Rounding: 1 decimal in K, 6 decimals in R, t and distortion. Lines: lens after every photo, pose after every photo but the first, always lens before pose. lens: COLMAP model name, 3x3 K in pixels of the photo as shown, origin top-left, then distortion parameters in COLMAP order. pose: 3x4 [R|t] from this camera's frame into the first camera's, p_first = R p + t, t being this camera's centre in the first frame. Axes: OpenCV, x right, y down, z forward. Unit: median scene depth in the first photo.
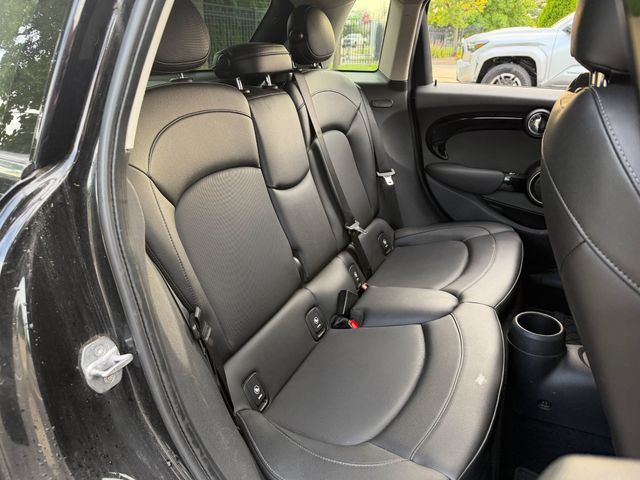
lens RADIAL K [[433.5, 0, 318.5], [0, 433.5, 237.7], [0, 0, 1]] dist [0.107787, -0.199980]
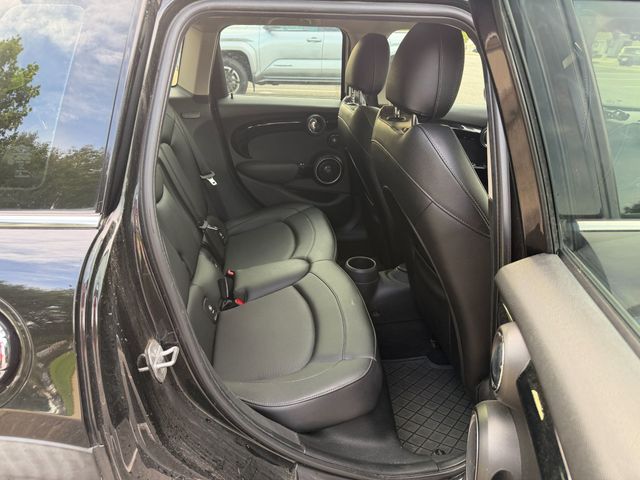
lens RADIAL K [[450.3, 0, 320.0], [0, 450.3, 240.0], [0, 0, 1]] dist [0.015782, -0.027790]
pose [[0.809300, -0.208287, 0.549227, -0.307429], [0.191984, 0.977463, 0.087796, -0.031567], [-0.555136, 0.034390, 0.831048, -0.148163]]
